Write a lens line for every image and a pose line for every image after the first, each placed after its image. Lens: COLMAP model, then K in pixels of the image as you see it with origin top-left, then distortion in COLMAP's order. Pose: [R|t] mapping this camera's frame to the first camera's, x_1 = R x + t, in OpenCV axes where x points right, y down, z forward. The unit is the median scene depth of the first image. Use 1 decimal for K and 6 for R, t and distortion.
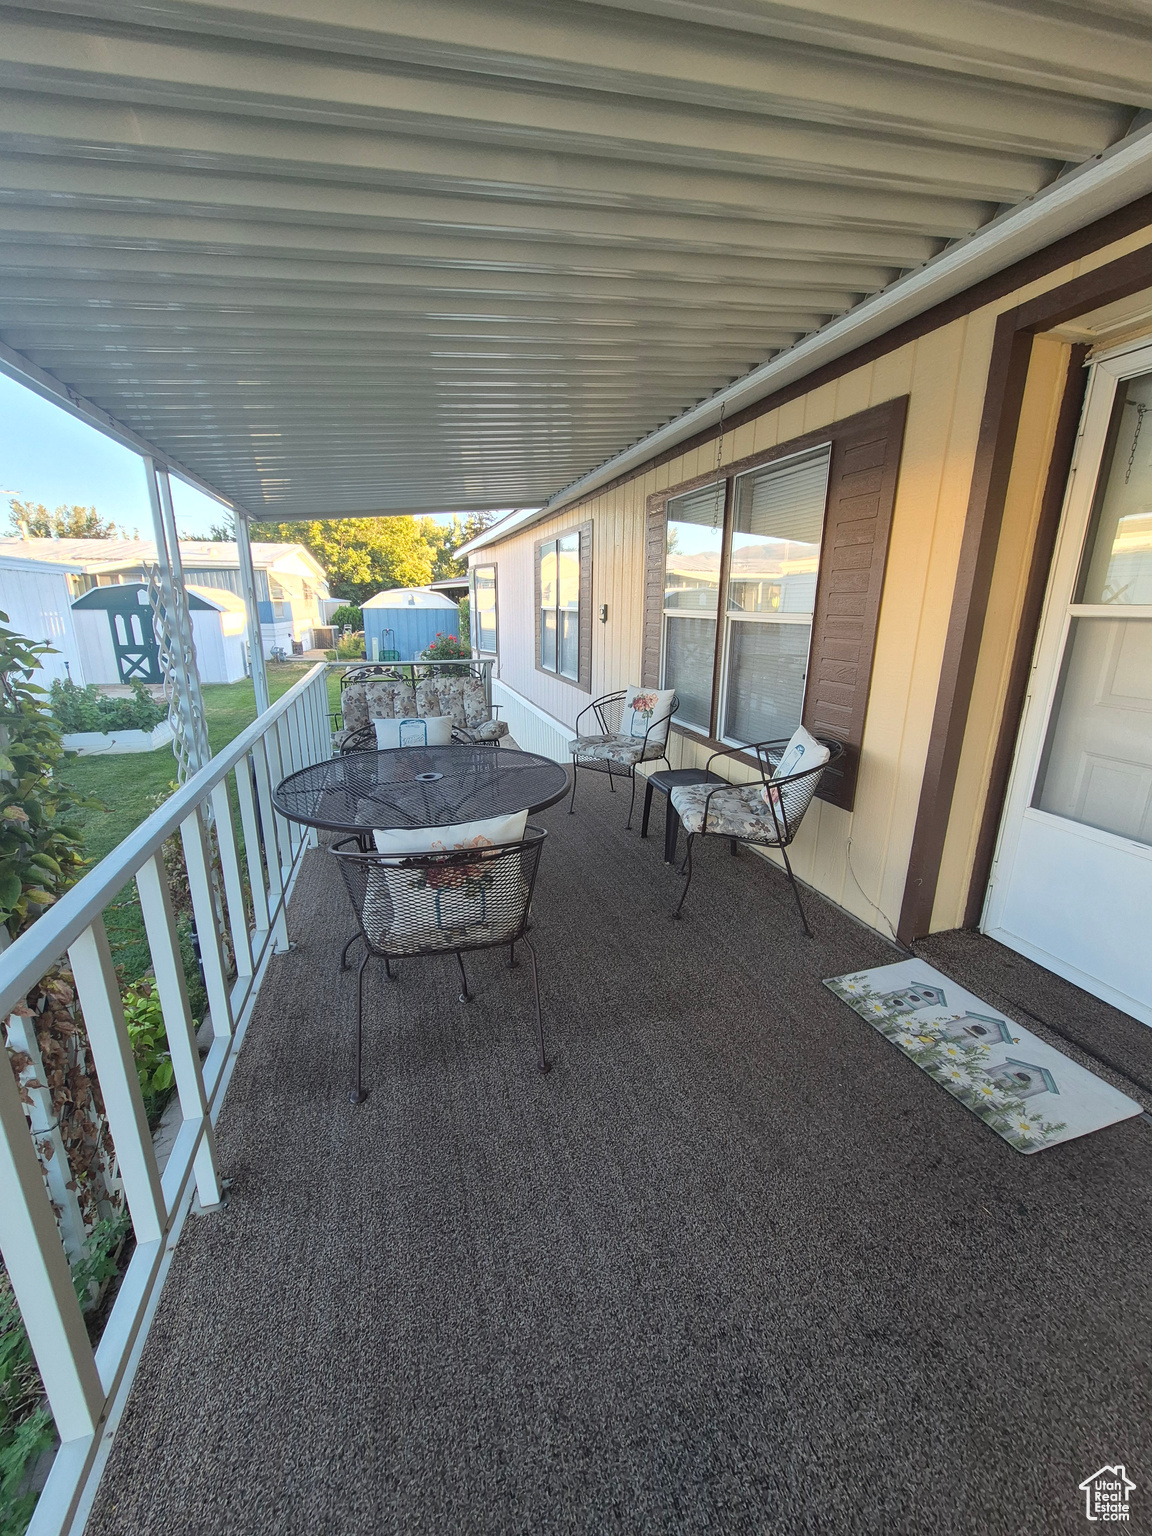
lens RADIAL K [[611.9, 0, 580.2], [0, 611.9, 765.2], [0, 0, 1]] dist [0.000355, 0.000041]
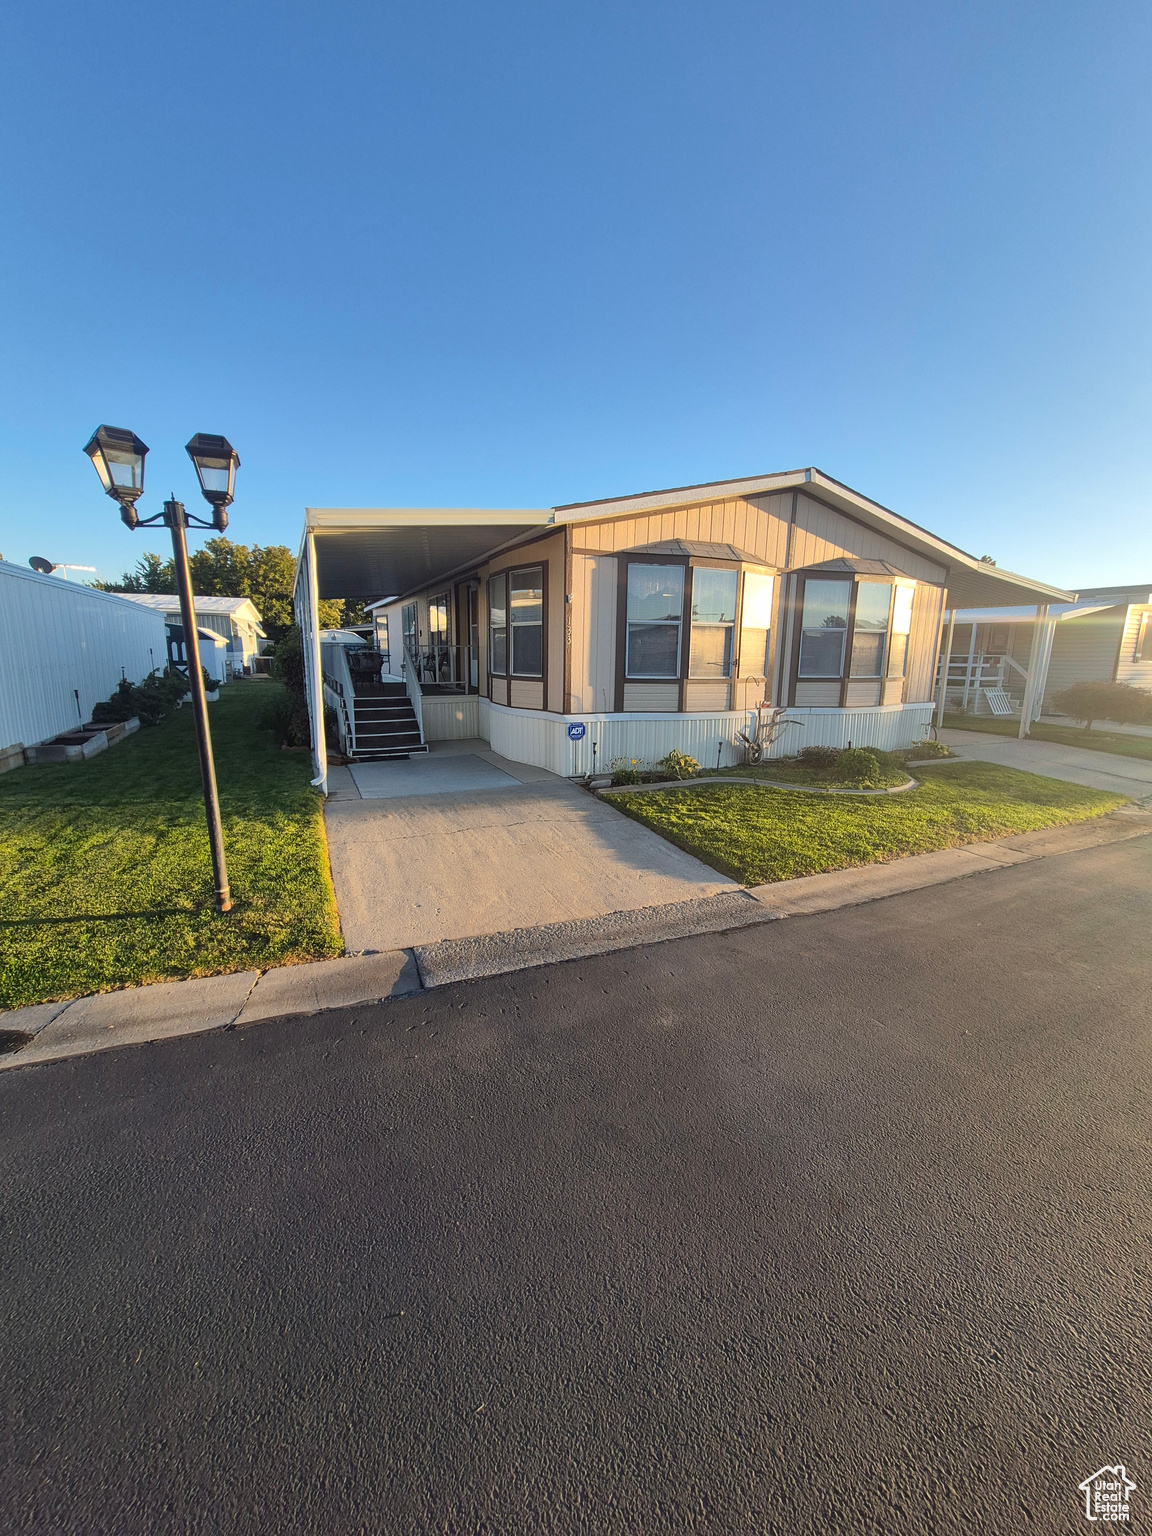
lens RADIAL K [[611.9, 0, 576.4], [0, 611.9, 770.9], [0, 0, 1]] dist [0.000355, 0.000041]
pose [[0.988465, -0.027161, 0.148996, 0.085375], [0.035431, 0.997958, -0.053139, 0.155296], [-0.147249, 0.057805, 0.987409, -0.547394]]
